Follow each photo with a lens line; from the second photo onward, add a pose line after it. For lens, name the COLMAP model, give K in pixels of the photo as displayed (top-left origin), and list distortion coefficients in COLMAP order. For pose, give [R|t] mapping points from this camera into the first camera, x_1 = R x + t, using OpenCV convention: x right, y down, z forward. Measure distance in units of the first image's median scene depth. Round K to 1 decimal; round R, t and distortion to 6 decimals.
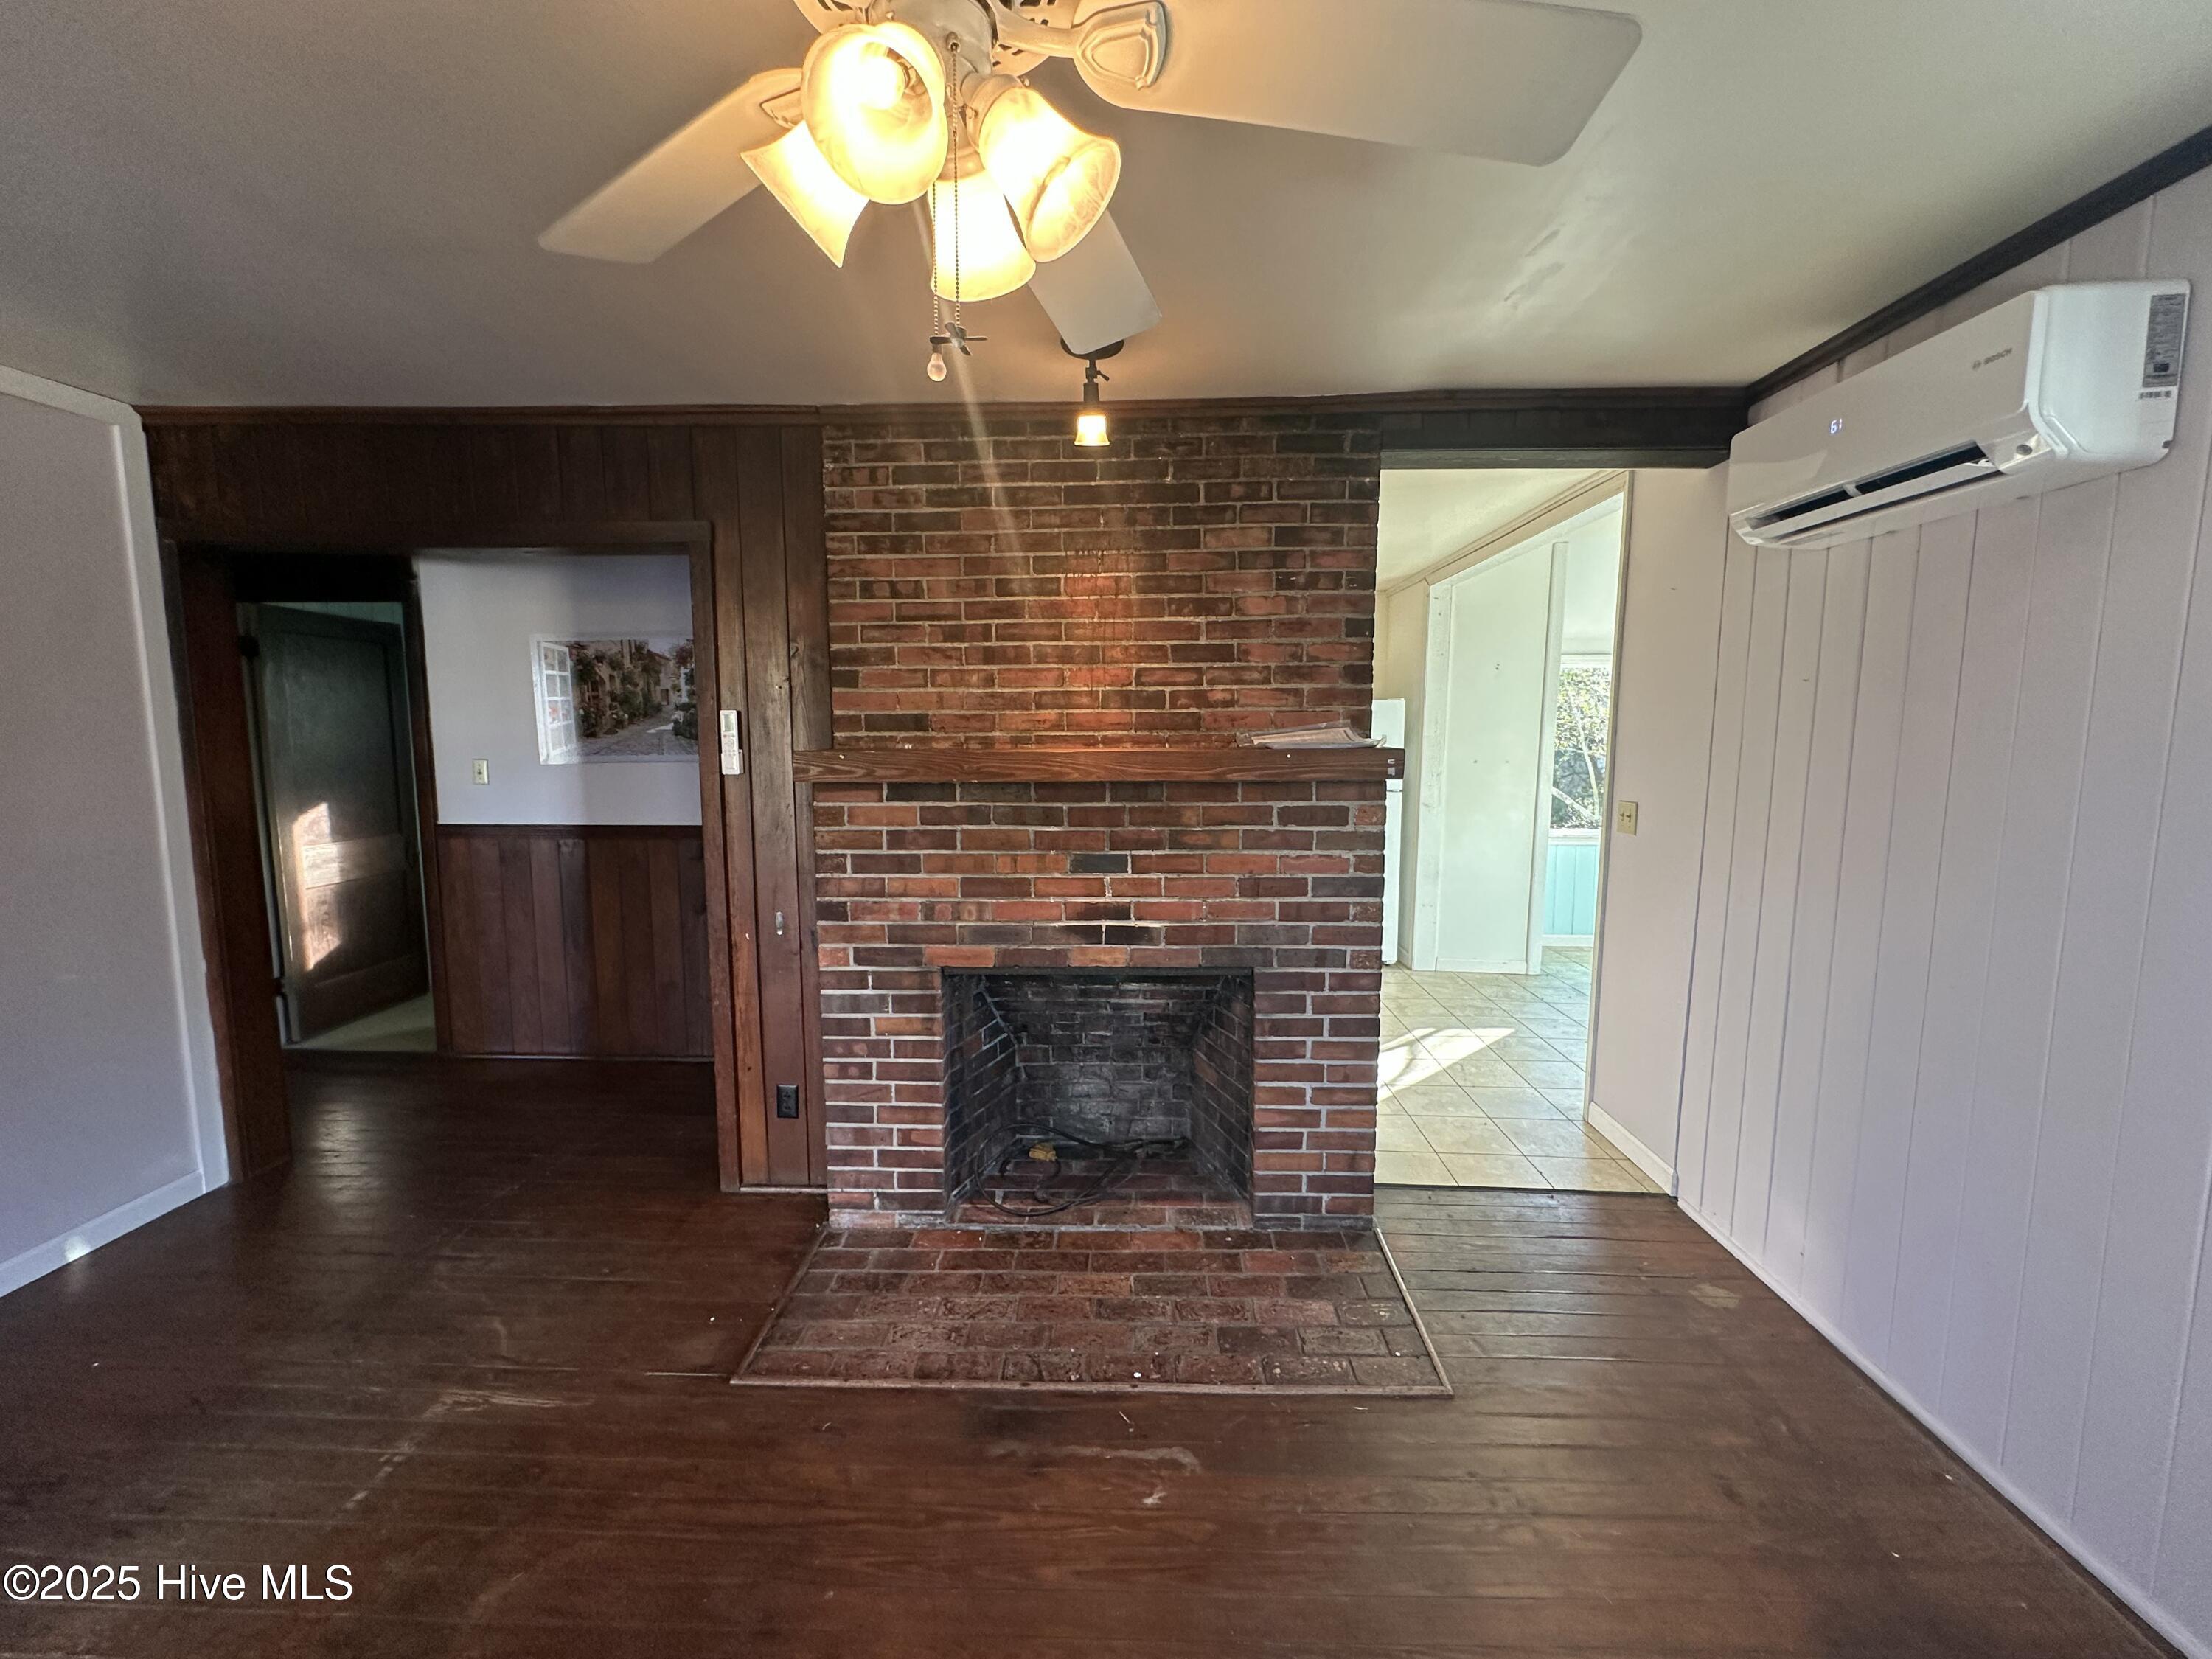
lens RADIAL K [[879.1, 0, 1106.0], [0, 879.1, 829.5], [0, 0, 1]] dist [0.000022, -0.000300]
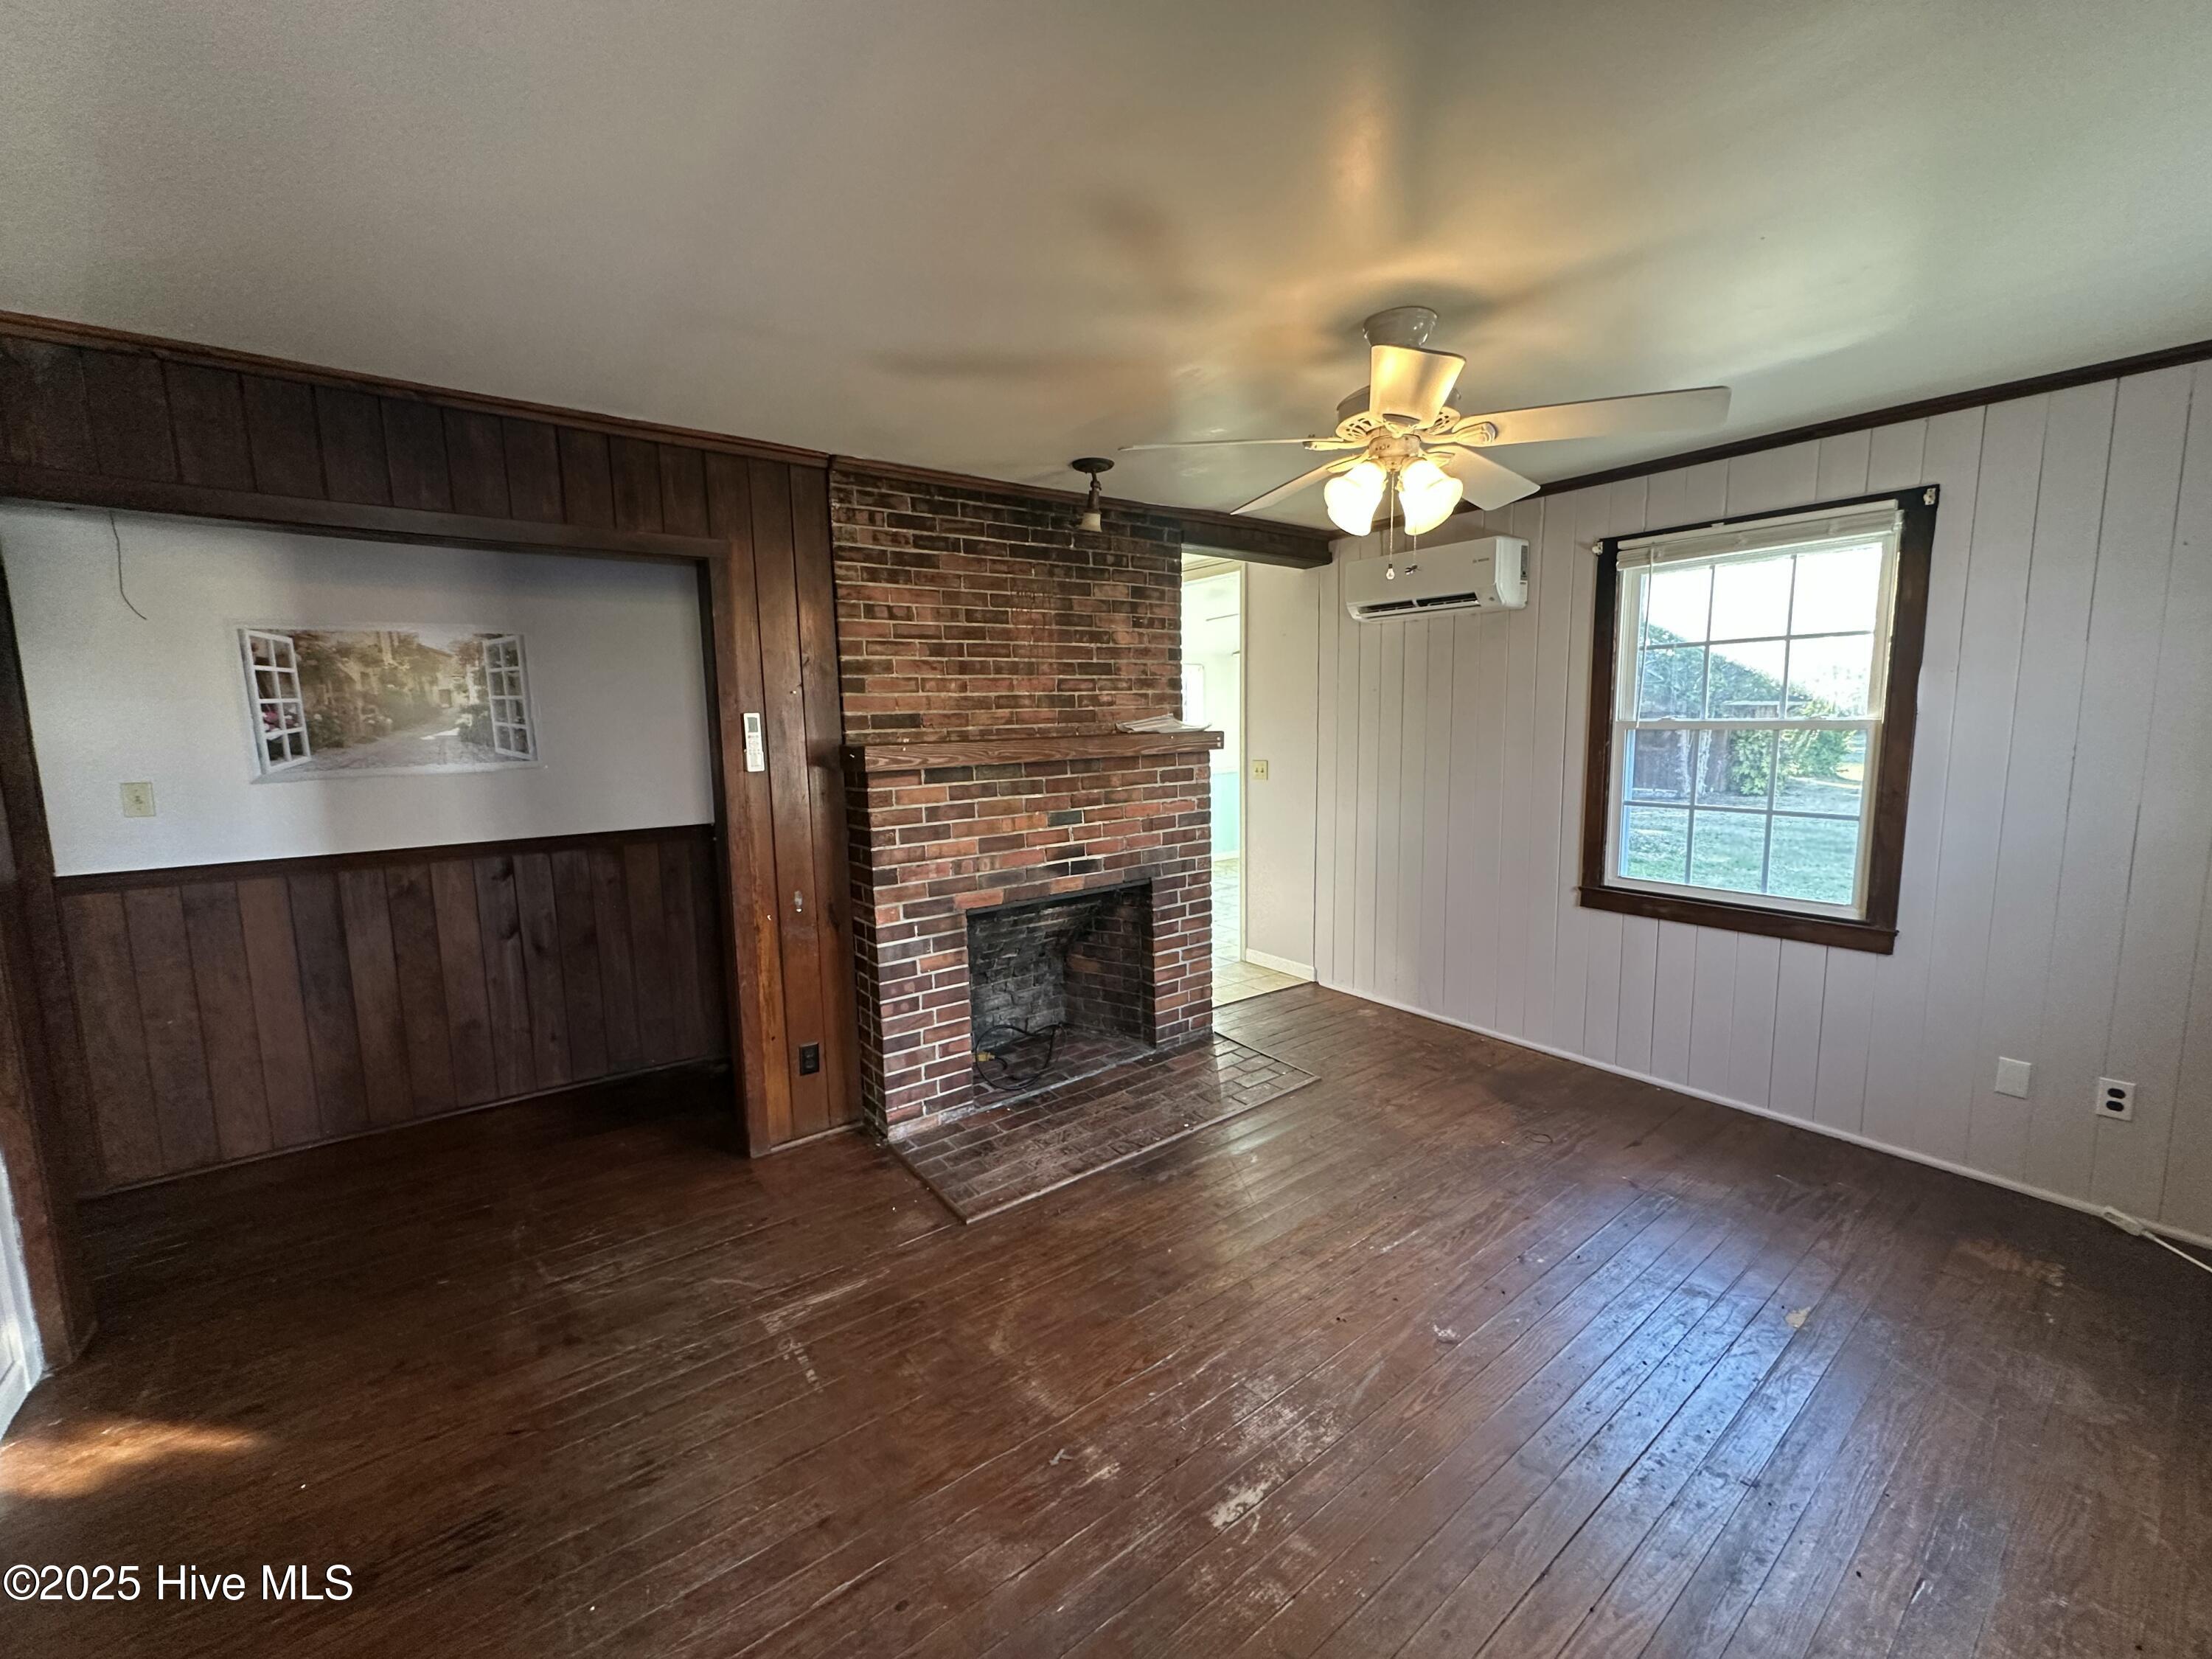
lens RADIAL K [[879.1, 0, 1106.0], [0, 879.1, 829.5], [0, 0, 1]] dist [0.000022, -0.000300]
pose [[0.778837, -0.096581, 0.619746, -0.803655], [0.090175, 0.995051, 0.041744, 0.003610], [-0.620710, 0.023374, 0.783692, -0.139332]]
